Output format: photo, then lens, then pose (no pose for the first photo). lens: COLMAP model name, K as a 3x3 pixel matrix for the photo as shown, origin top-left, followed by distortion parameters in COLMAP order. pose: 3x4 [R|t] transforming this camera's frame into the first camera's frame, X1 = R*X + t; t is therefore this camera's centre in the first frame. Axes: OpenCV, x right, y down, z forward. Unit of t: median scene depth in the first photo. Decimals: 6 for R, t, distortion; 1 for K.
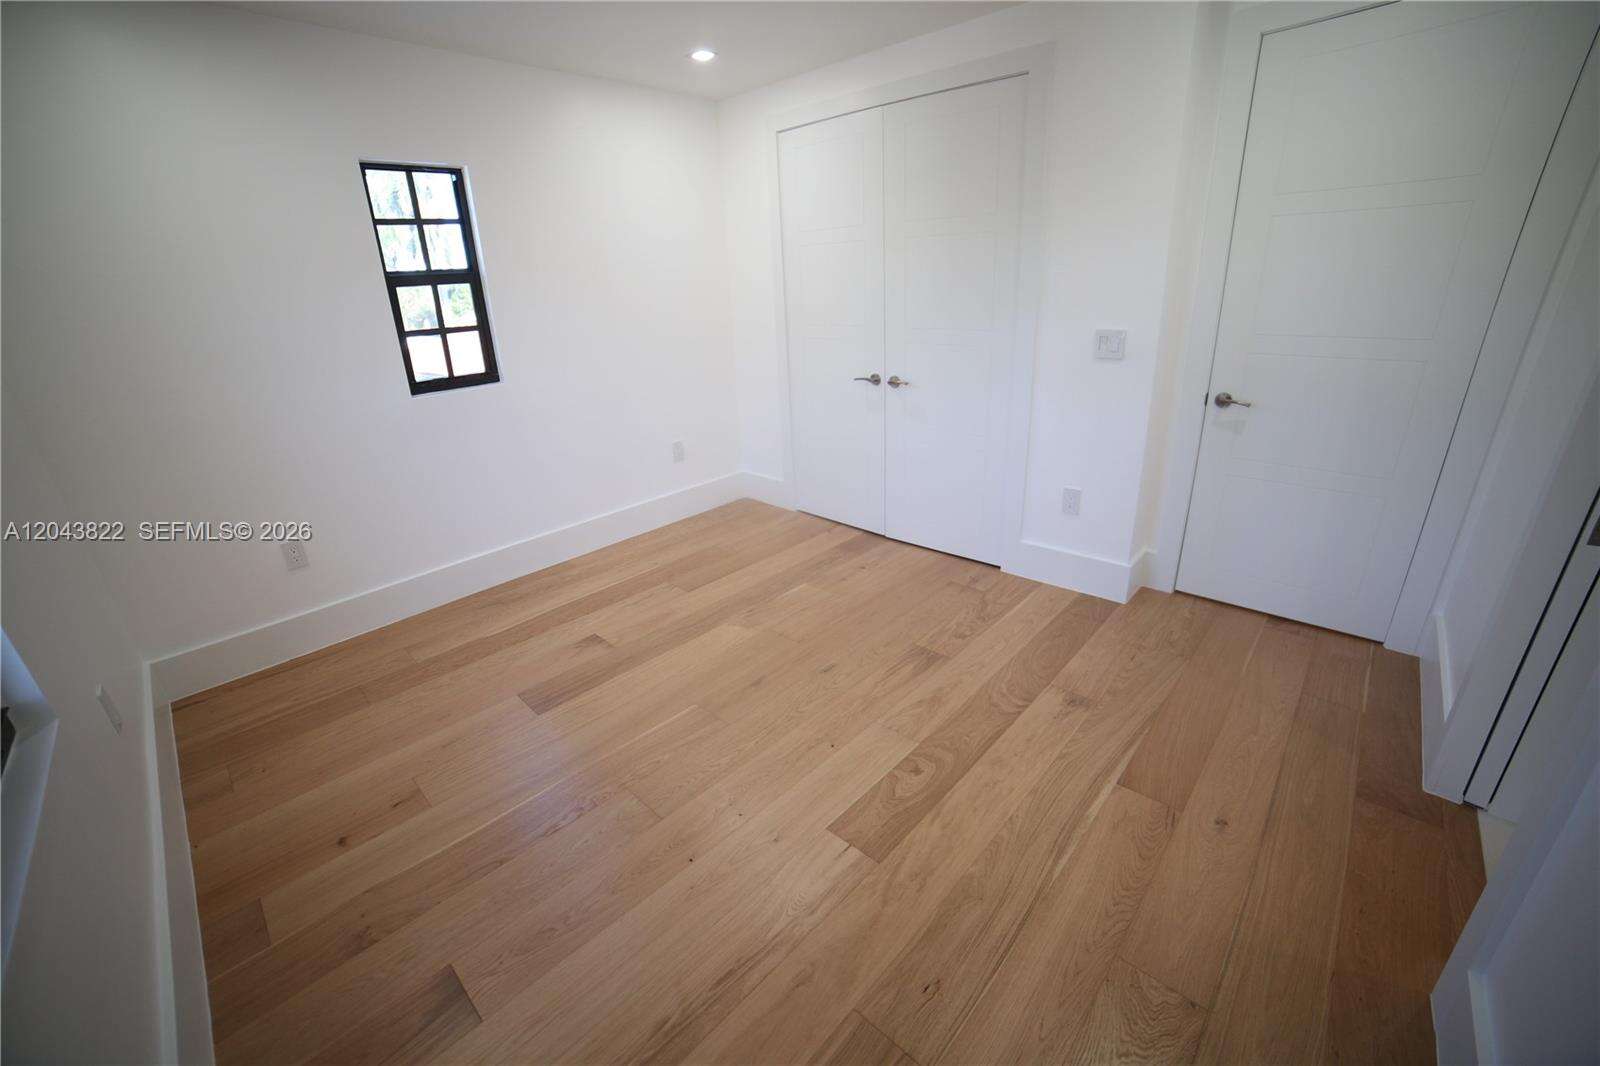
lens RADIAL K [[620.7, 0, 780.5], [0, 620.7, 531.4], [0, 0, 1]] dist [-0.053360, 0.000137]
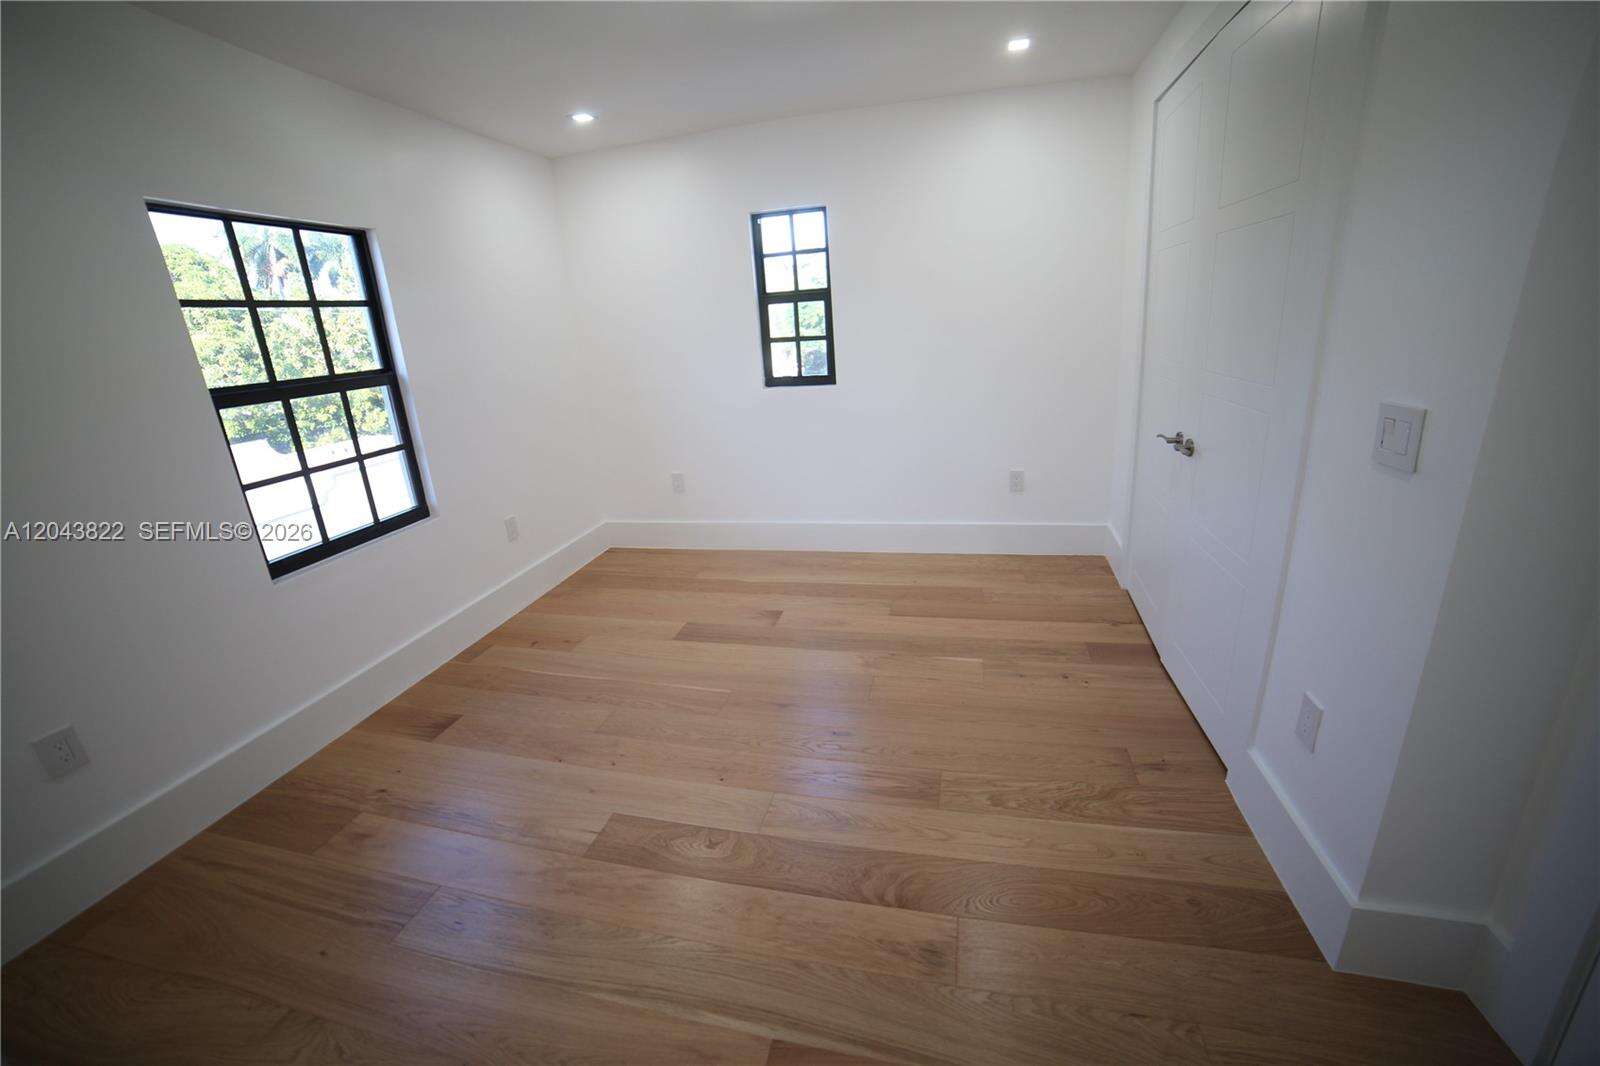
lens RADIAL K [[620.7, 0, 780.5], [0, 620.7, 531.4], [0, 0, 1]] dist [-0.053360, 0.000137]
pose [[0.509227, 0.273946, -0.815869, 0.629361], [-0.271593, 0.950698, 0.149702, -0.151947], [0.816655, 0.145352, 0.558522, 0.361718]]
